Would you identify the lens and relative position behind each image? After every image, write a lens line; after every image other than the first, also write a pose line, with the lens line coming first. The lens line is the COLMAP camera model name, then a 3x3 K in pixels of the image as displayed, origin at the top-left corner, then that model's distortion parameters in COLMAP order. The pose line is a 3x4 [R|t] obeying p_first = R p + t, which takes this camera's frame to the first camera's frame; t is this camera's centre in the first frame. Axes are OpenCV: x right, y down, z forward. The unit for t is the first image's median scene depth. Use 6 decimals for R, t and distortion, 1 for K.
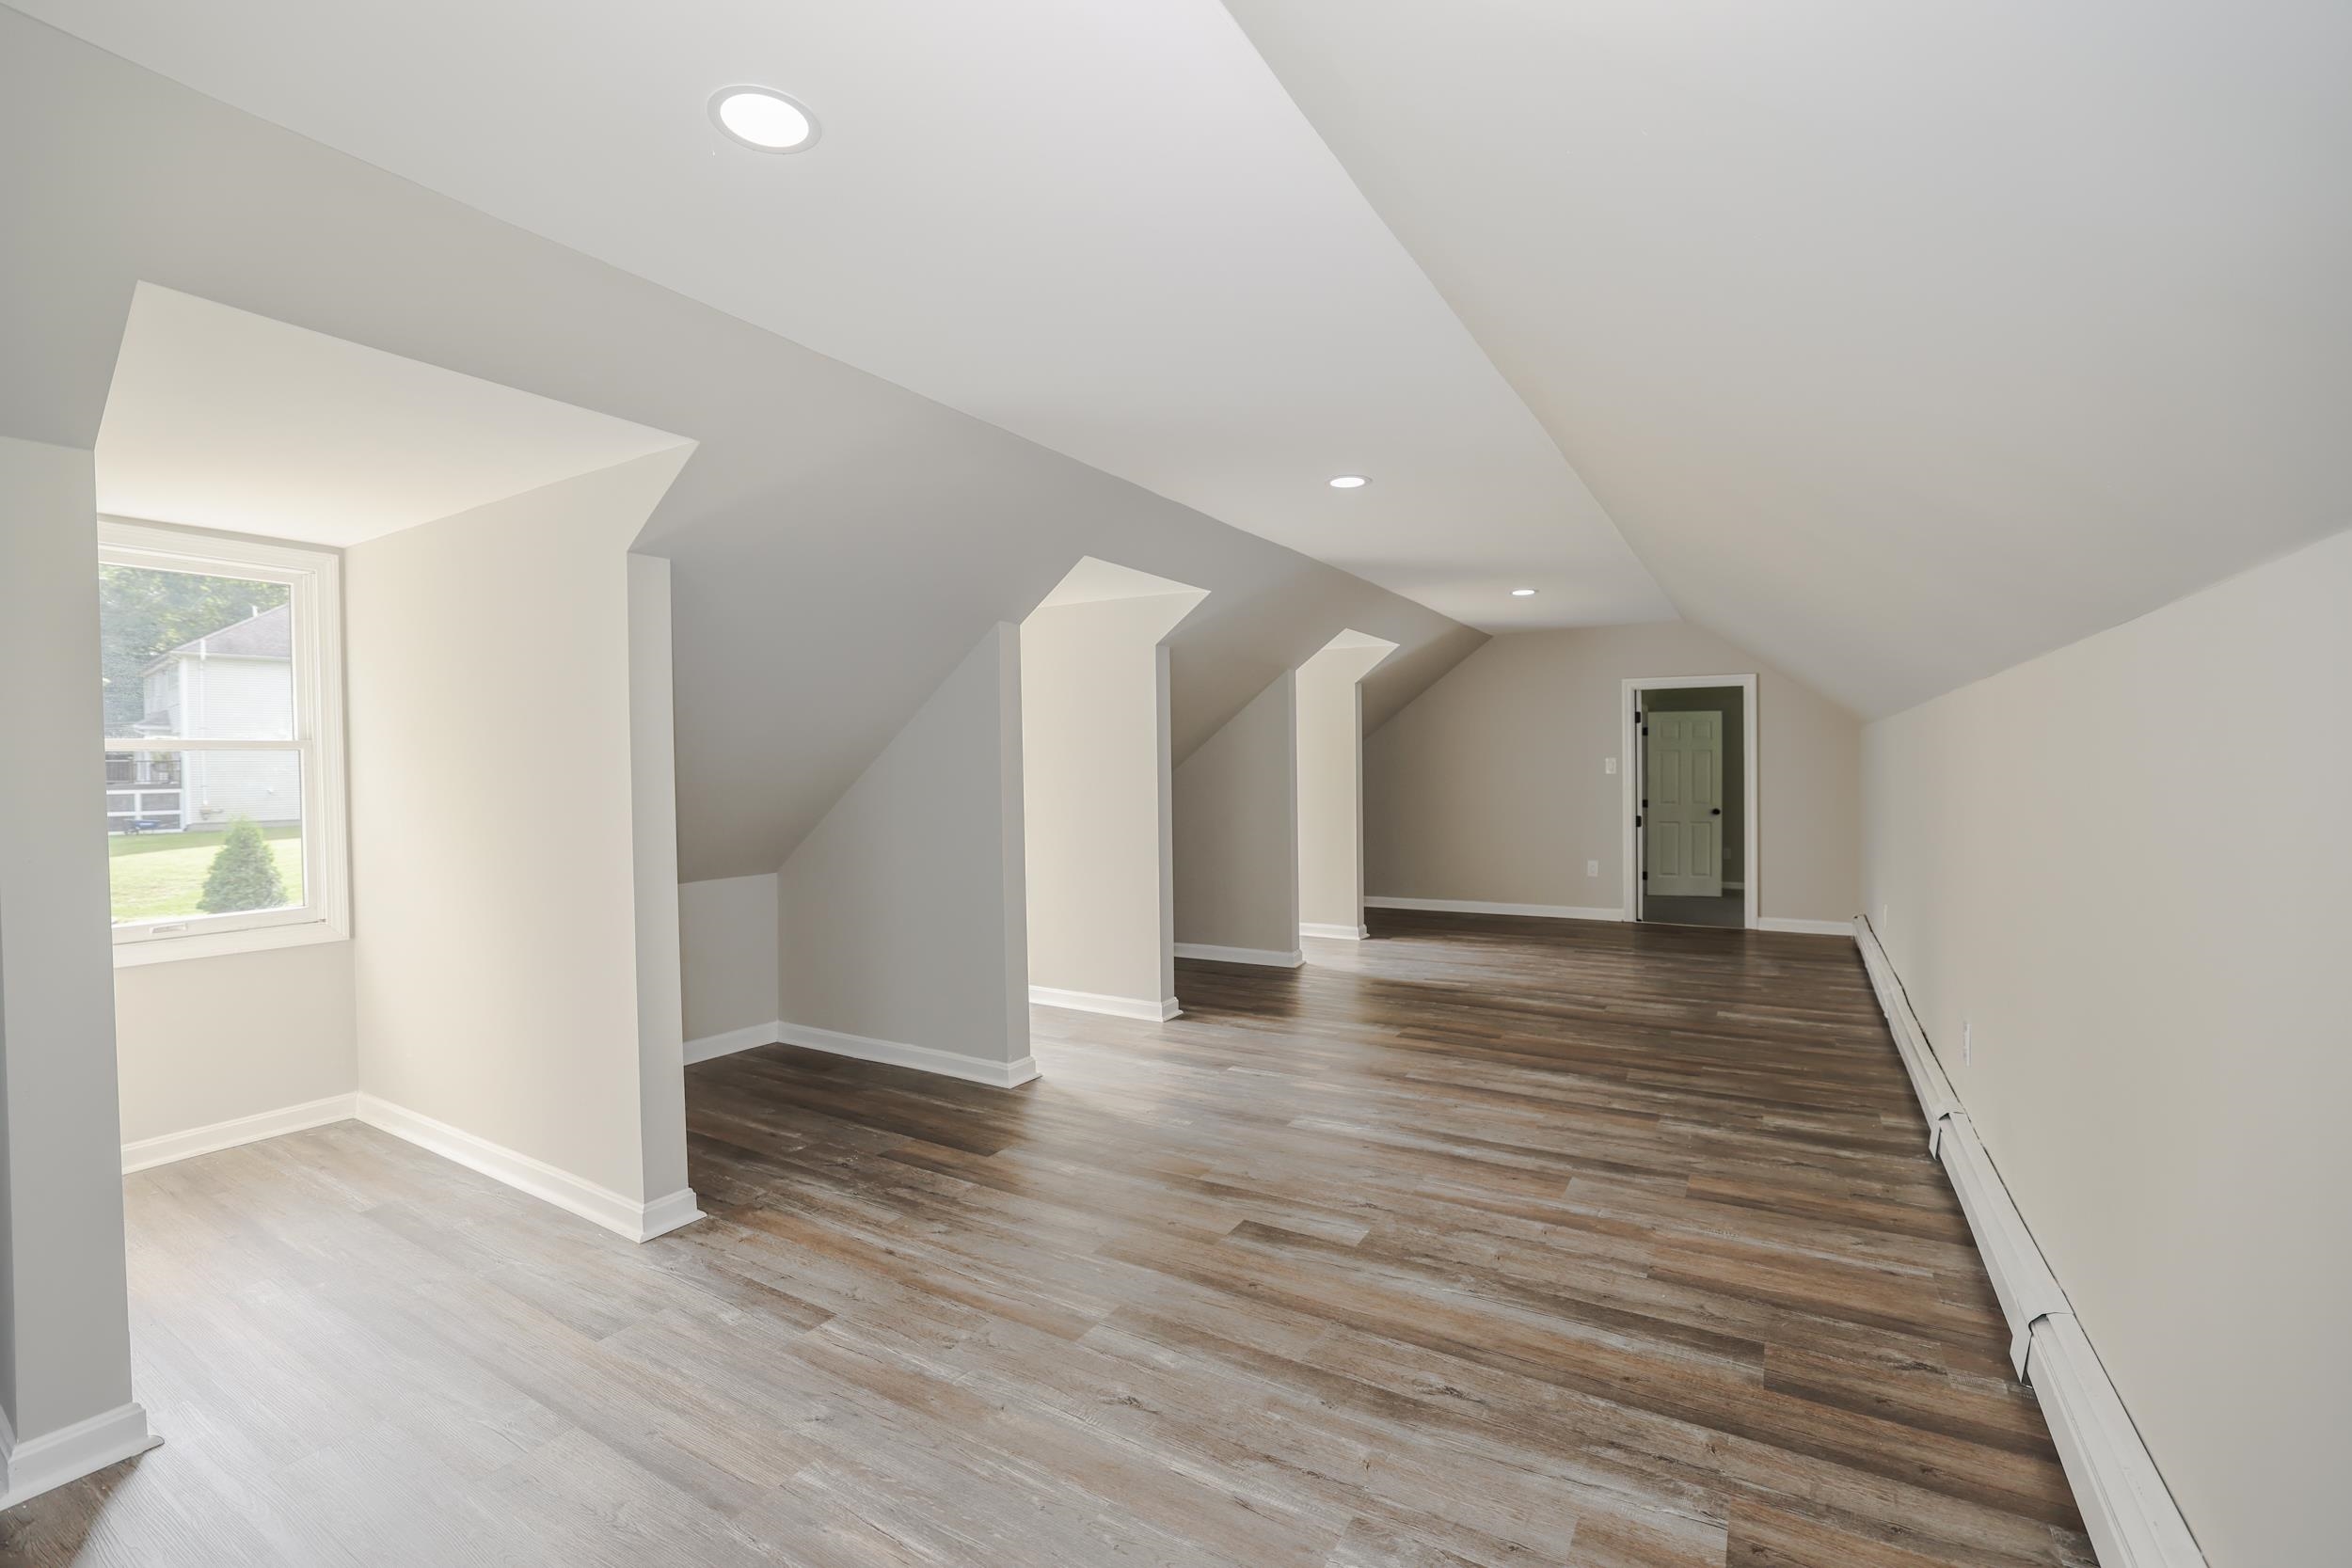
lens RADIAL K [[1044.6, 0, 1178.7], [0, 1044.6, 778.7], [0, 0, 1]] dist [-0.048084, 0.020521]
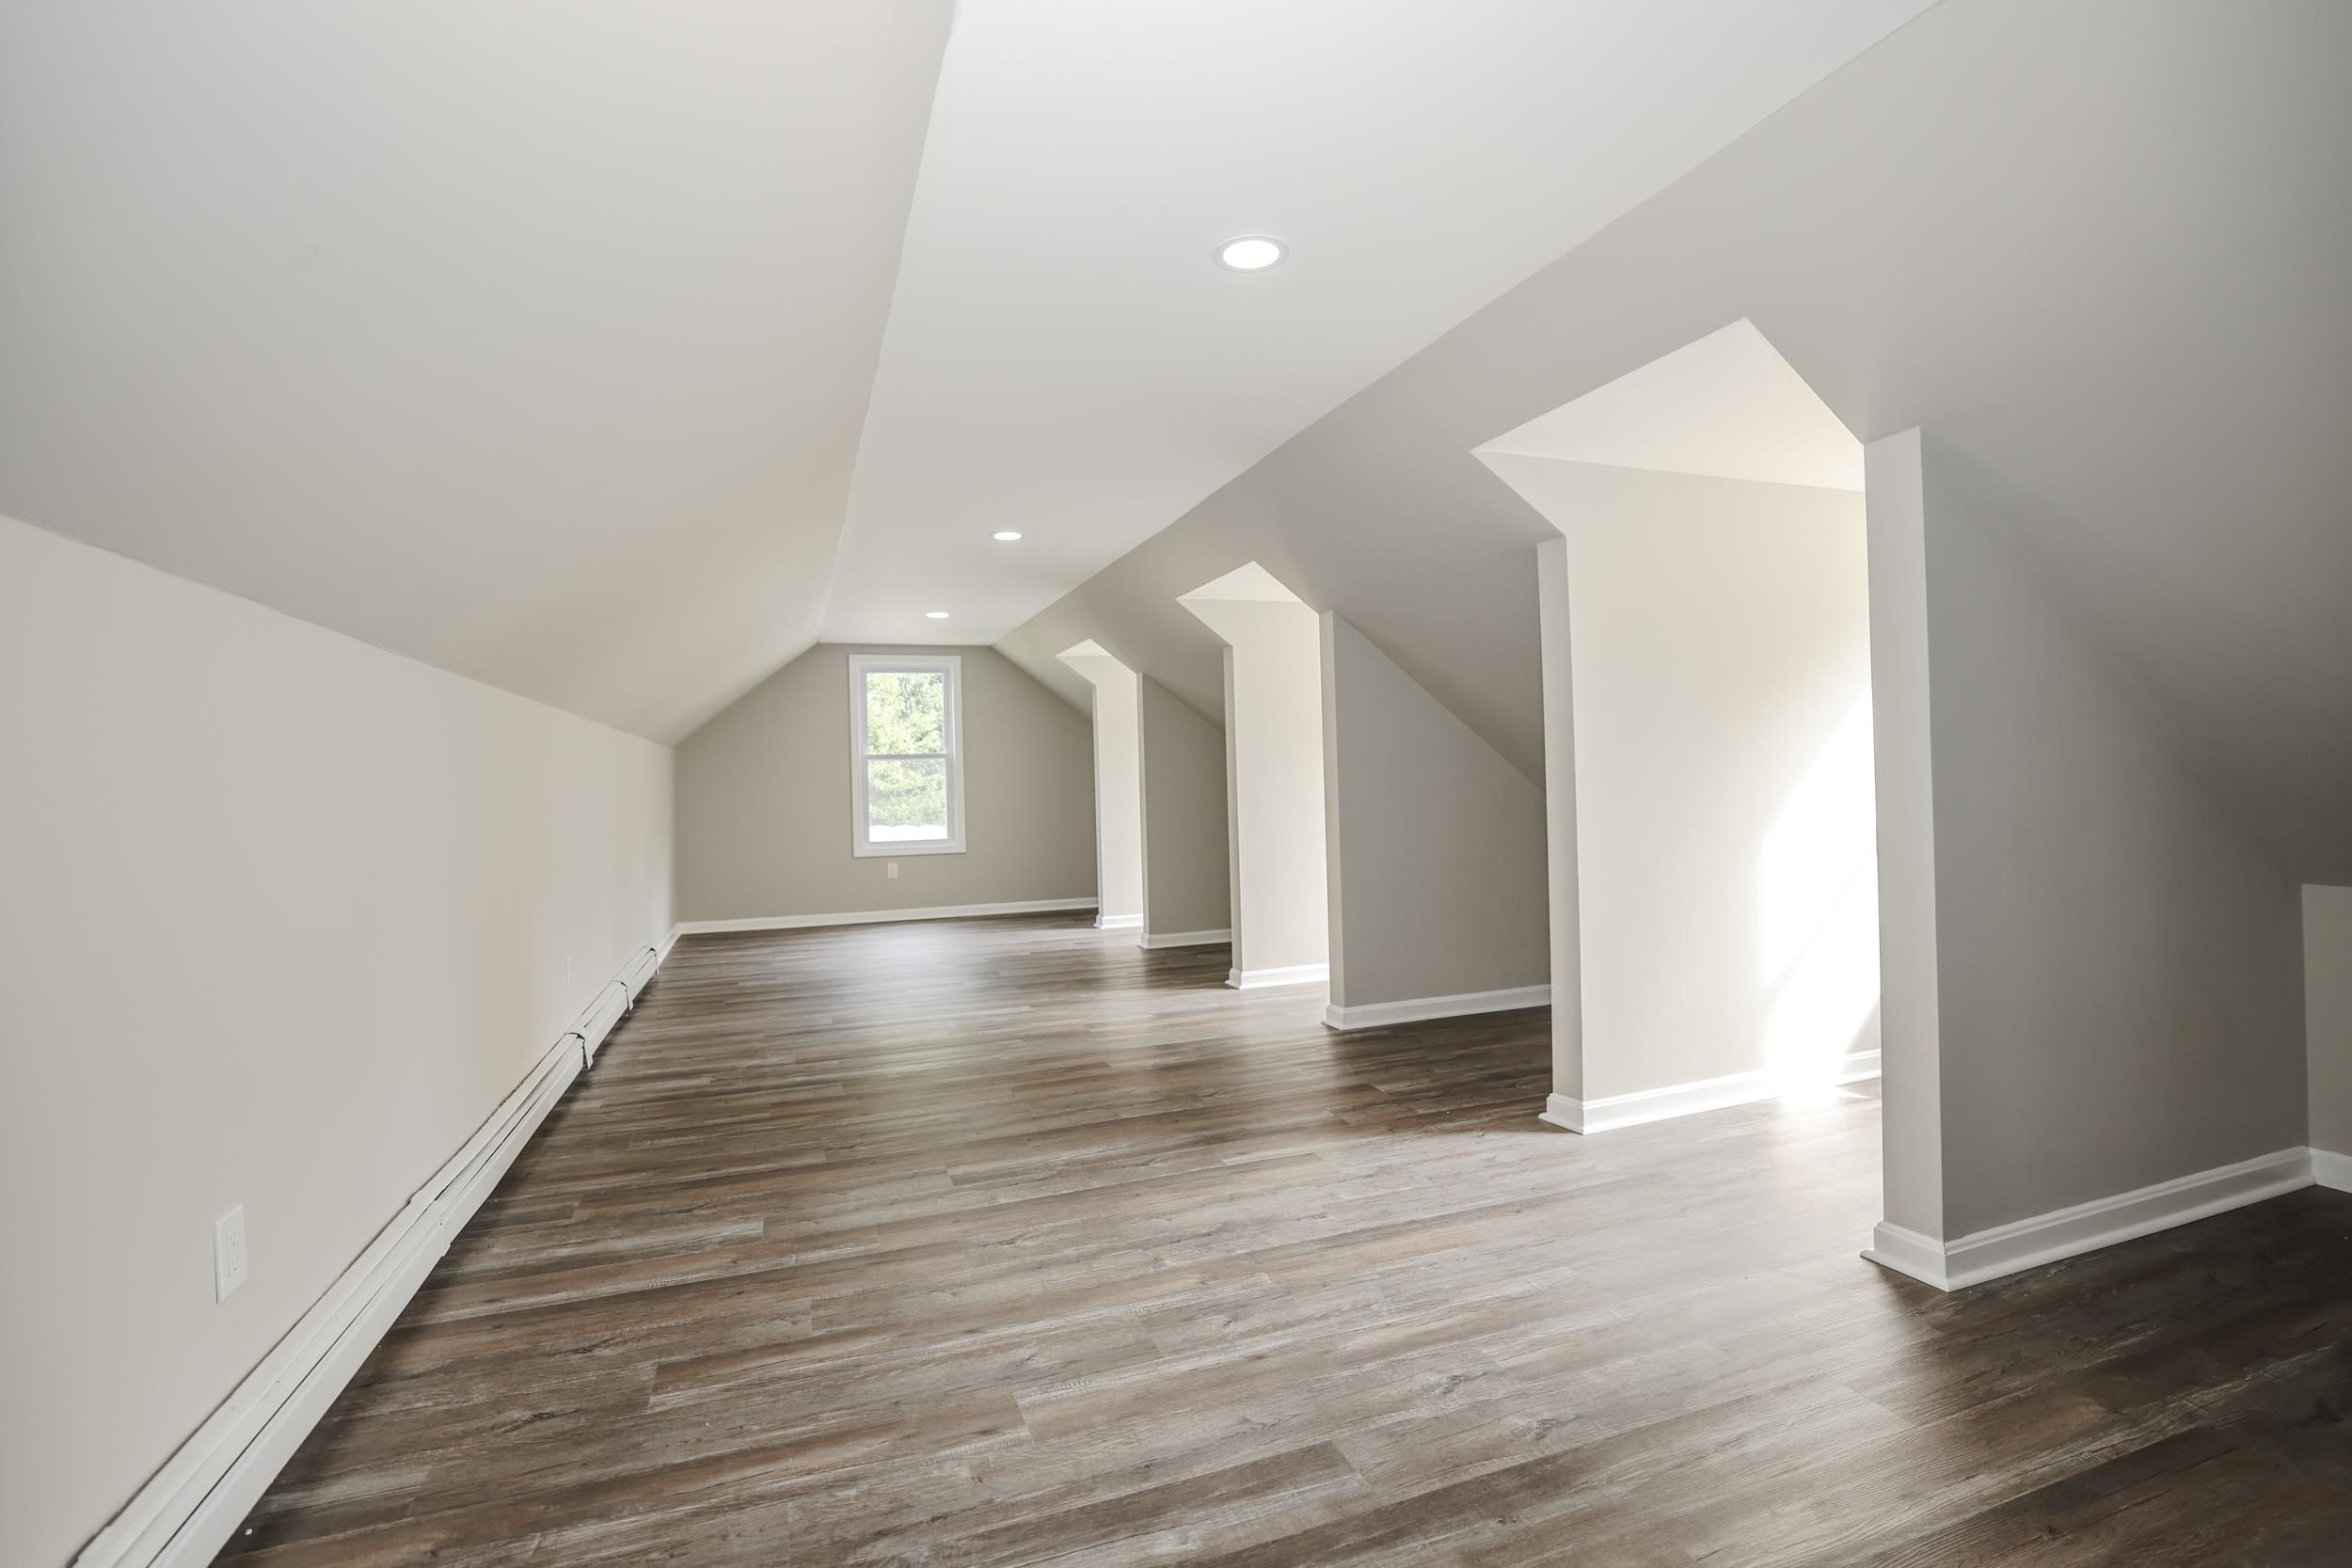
lens RADIAL K [[1044.6, 0, 1178.7], [0, 1044.6, 778.7], [0, 0, 1]] dist [-0.048084, 0.020521]
pose [[-0.629593, 0.030525, -0.776325, 1.014120], [0.018524, 0.999534, 0.024278, -0.016447], [0.776704, 0.000905, -0.629865, 1.921938]]
